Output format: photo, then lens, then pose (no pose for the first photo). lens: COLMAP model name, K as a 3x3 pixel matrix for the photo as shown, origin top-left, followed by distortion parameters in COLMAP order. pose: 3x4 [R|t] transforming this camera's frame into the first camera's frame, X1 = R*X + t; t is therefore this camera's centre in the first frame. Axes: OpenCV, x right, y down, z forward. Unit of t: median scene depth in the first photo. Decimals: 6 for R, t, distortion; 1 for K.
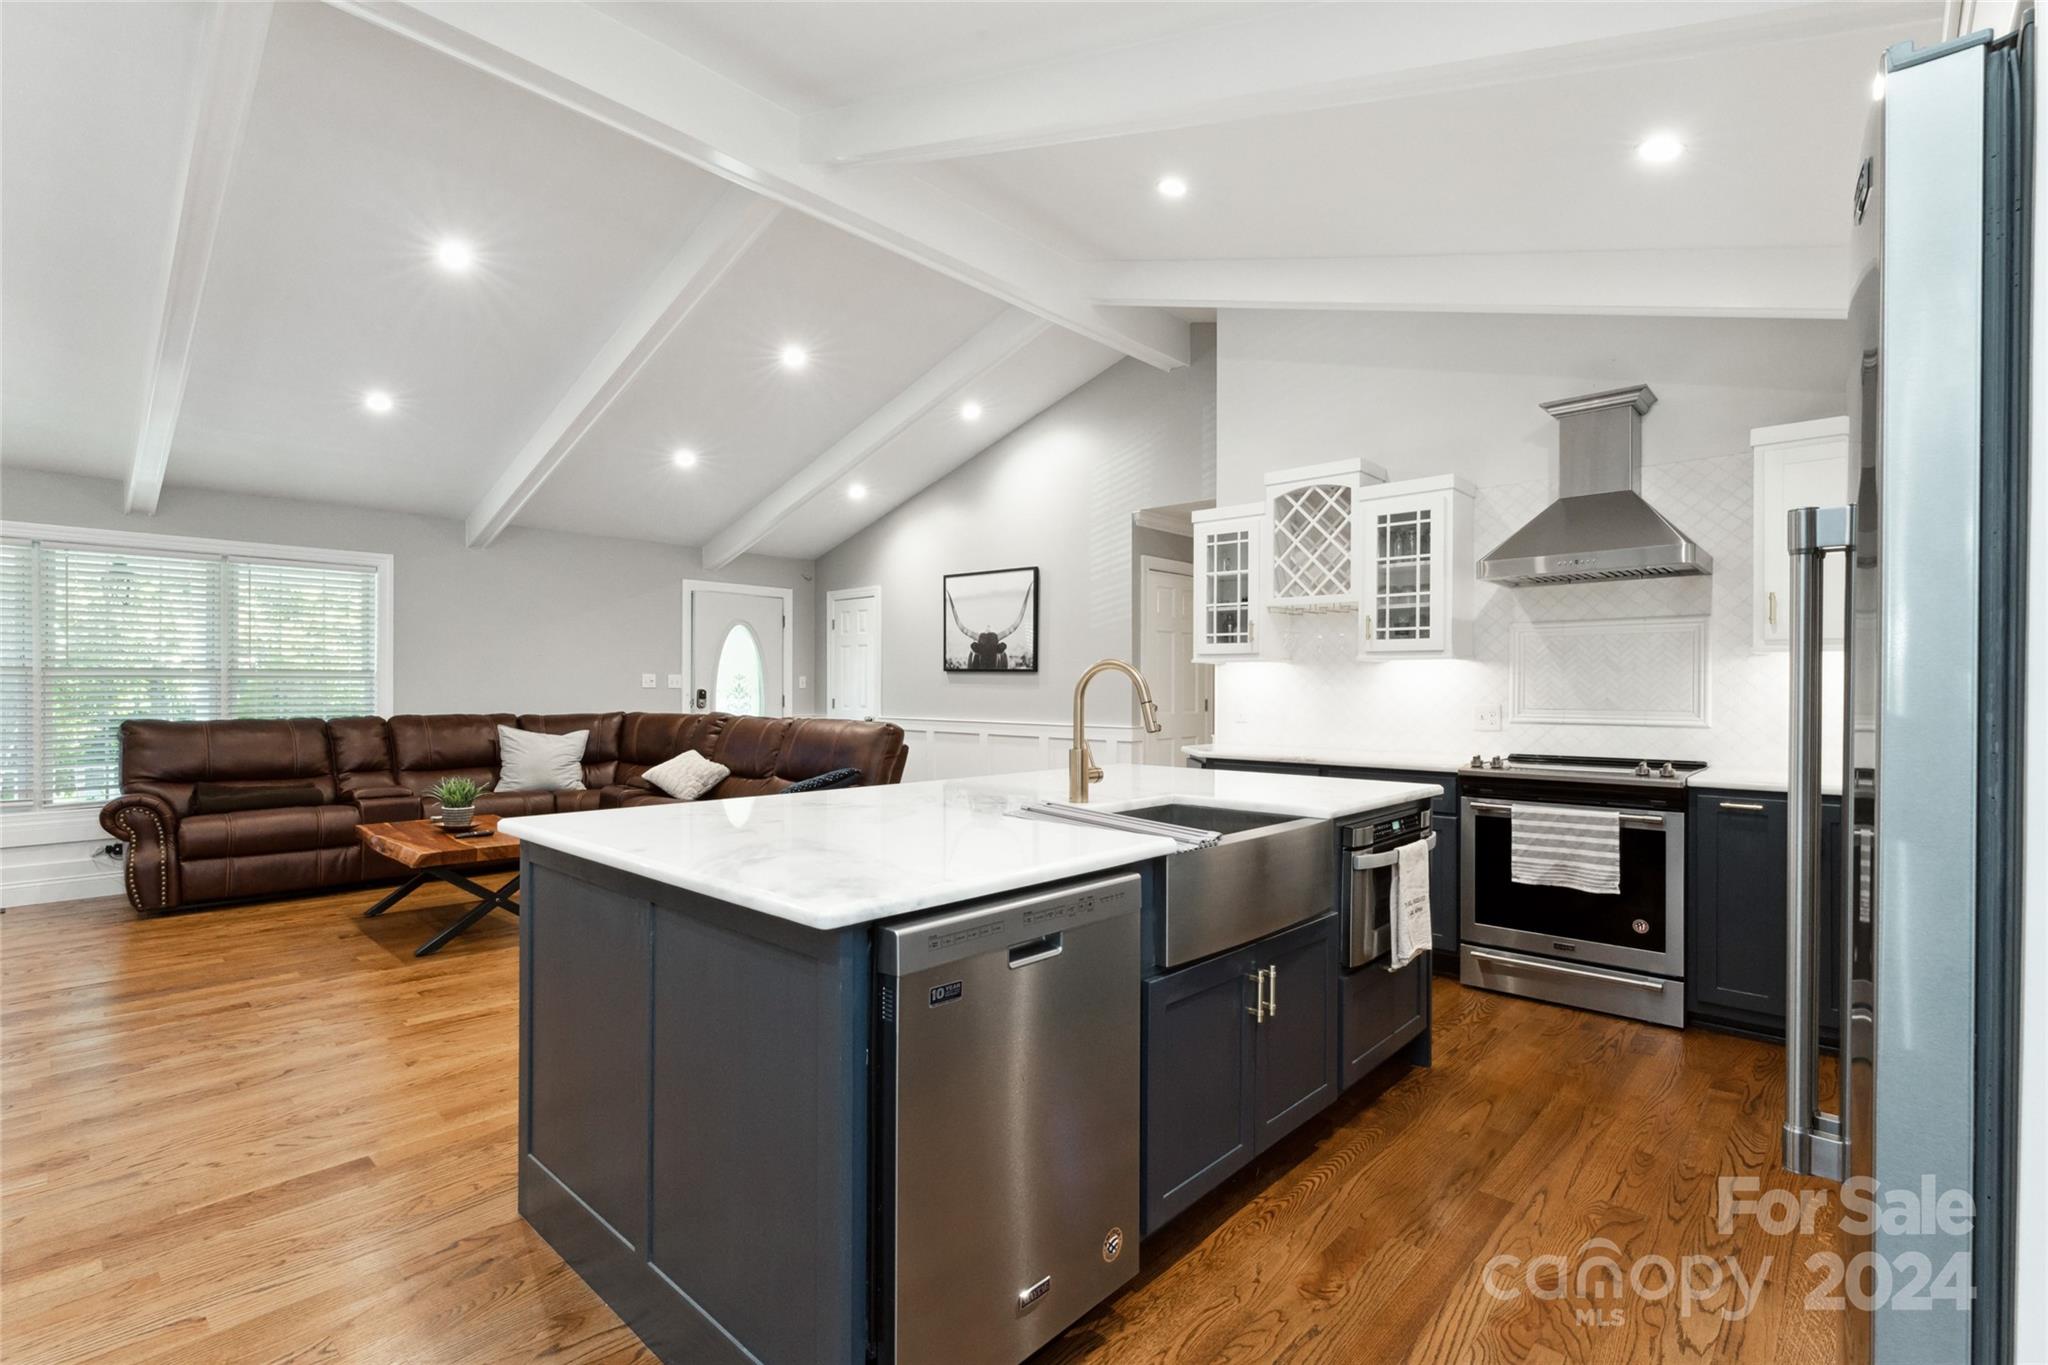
lens RADIAL K [[931.4, 0, 1024.0], [0, 931.4, 682.5], [0, 0, 1]] dist [-0.000147, -0.000513]
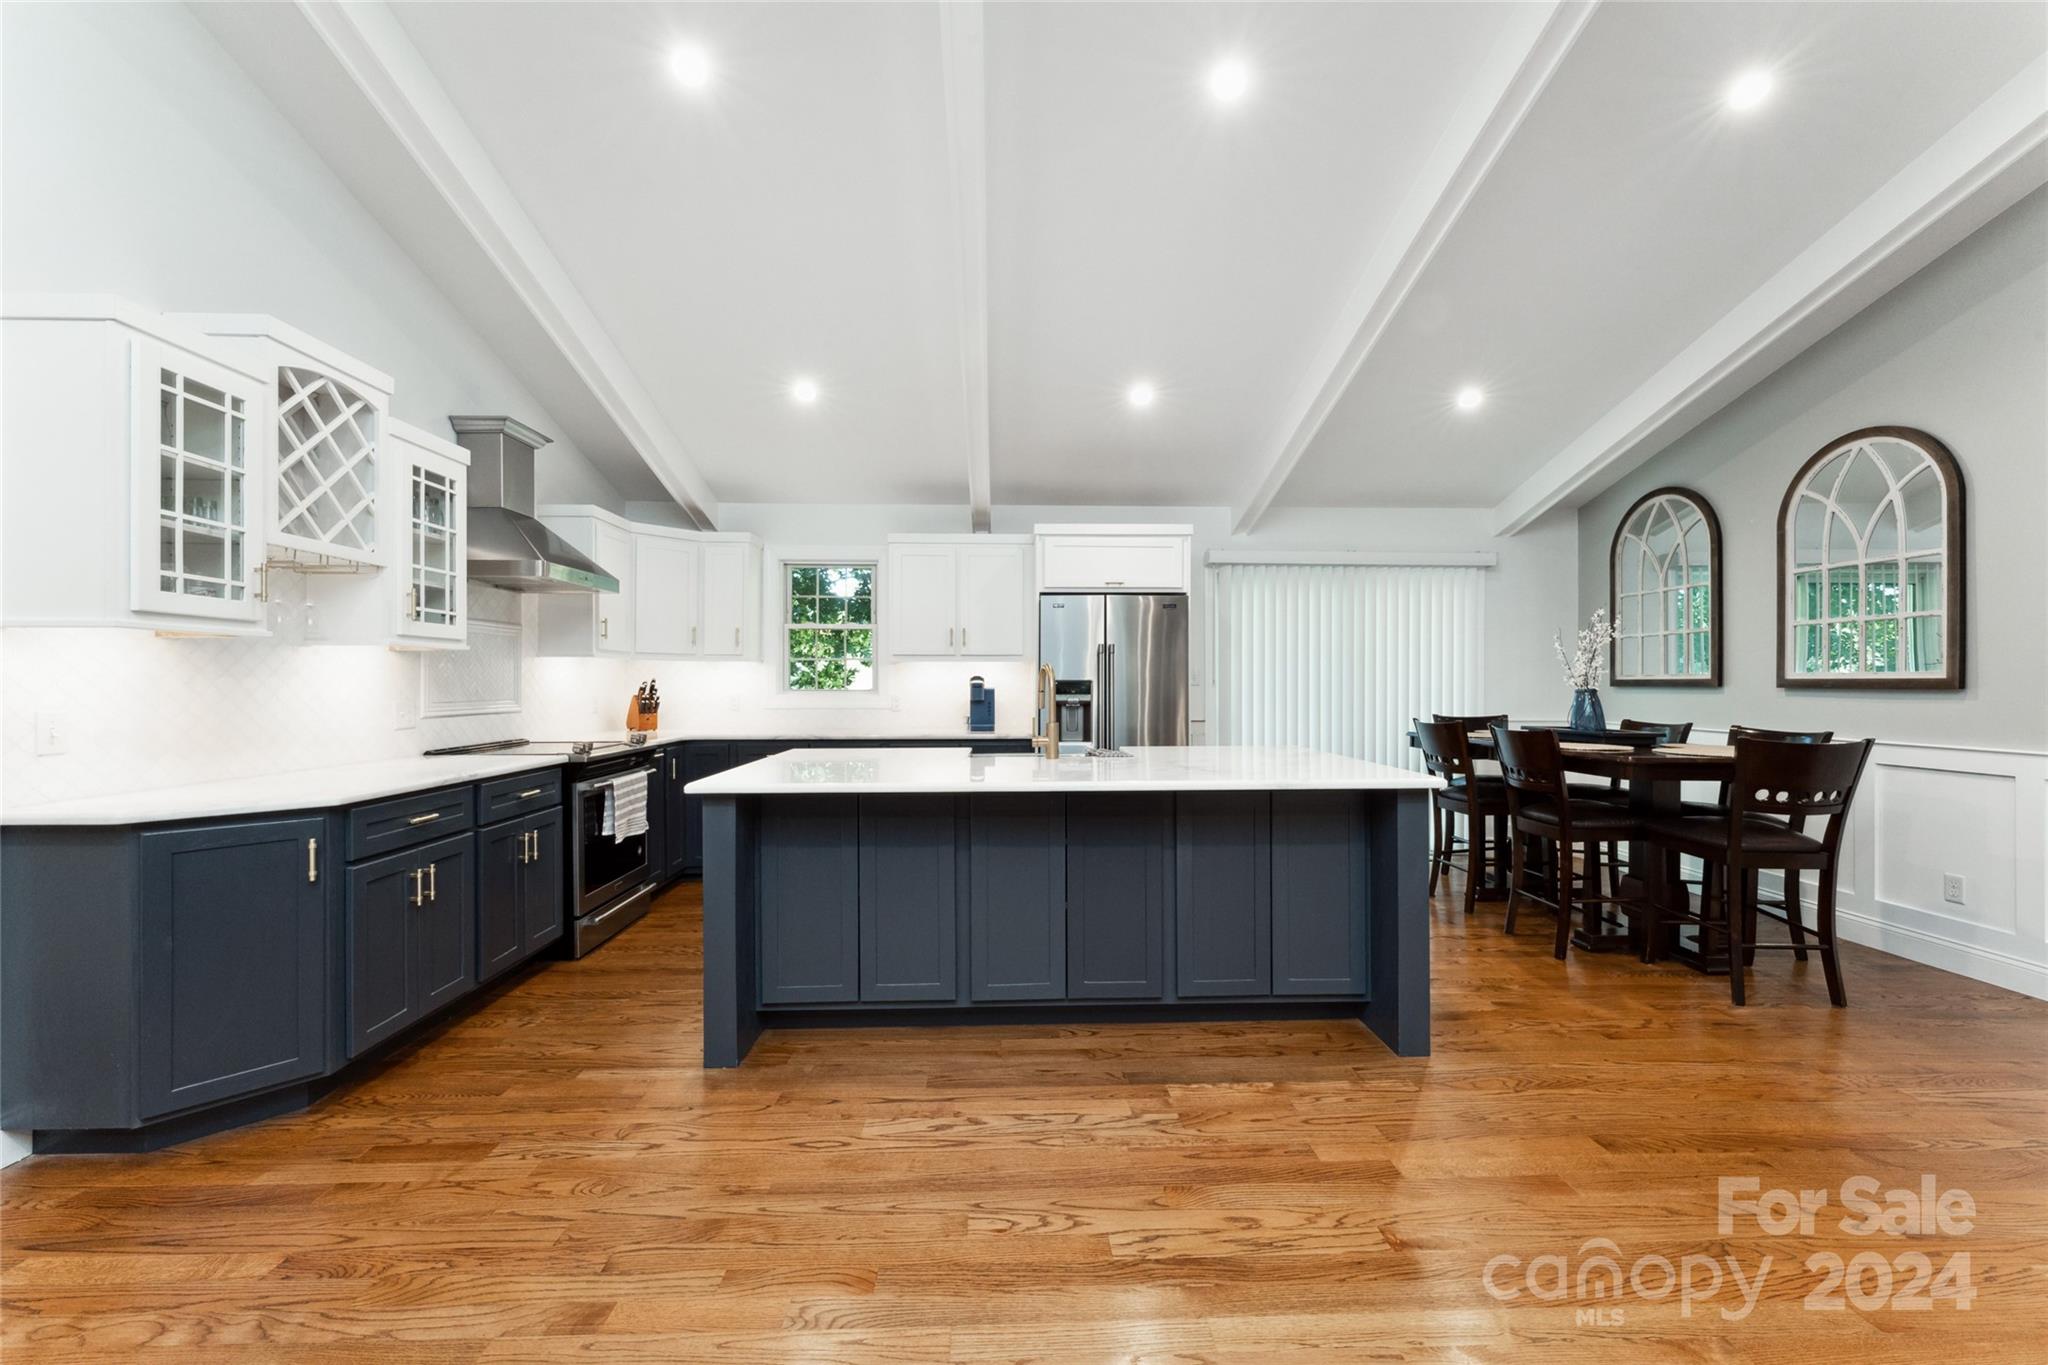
lens RADIAL K [[820.3, 0, 1017.7], [0, 820.3, 684.9], [0, 0, 1]] dist [0.002884, 0.000126]
pose [[-0.689885, -0.002567, 0.723915, -0.401810], [-0.003926, 0.999992, -0.000195, 0.005732], [-0.723909, -0.002977, -0.689890, 0.926112]]
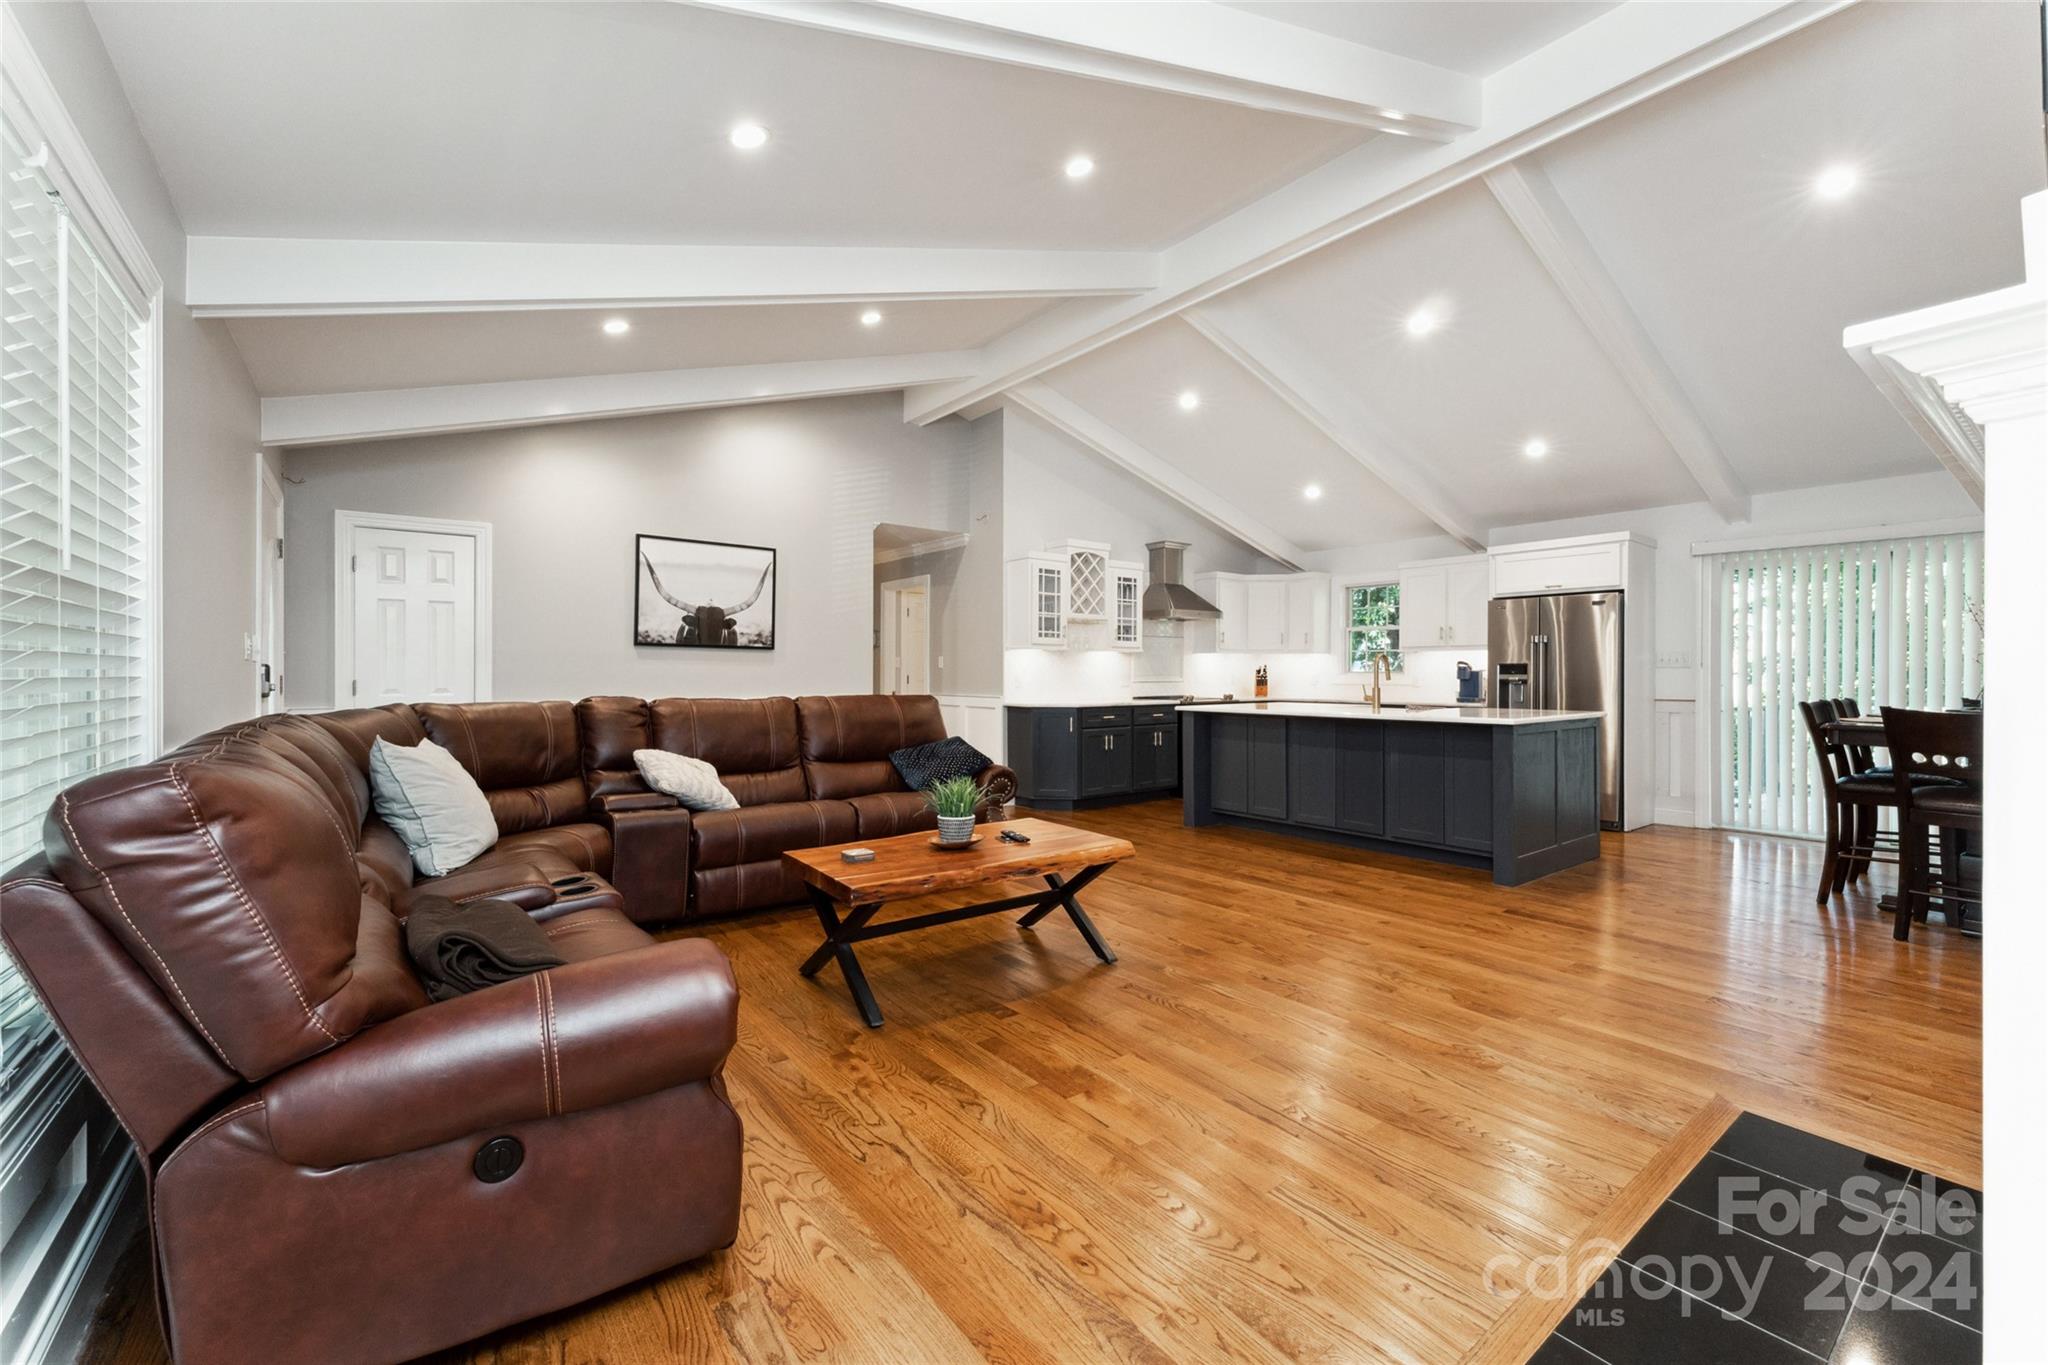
lens RADIAL K [[830.9, 0, 1025.8], [0, 830.9, 668.8], [0, 0, 1]] dist [0.000845, 0.000189]
pose [[0.176146, 0.003153, 0.984359, -1.126638], [-0.004904, 0.999985, -0.002325, 0.014339], [-0.984352, -0.004418, 0.176158, 0.738179]]
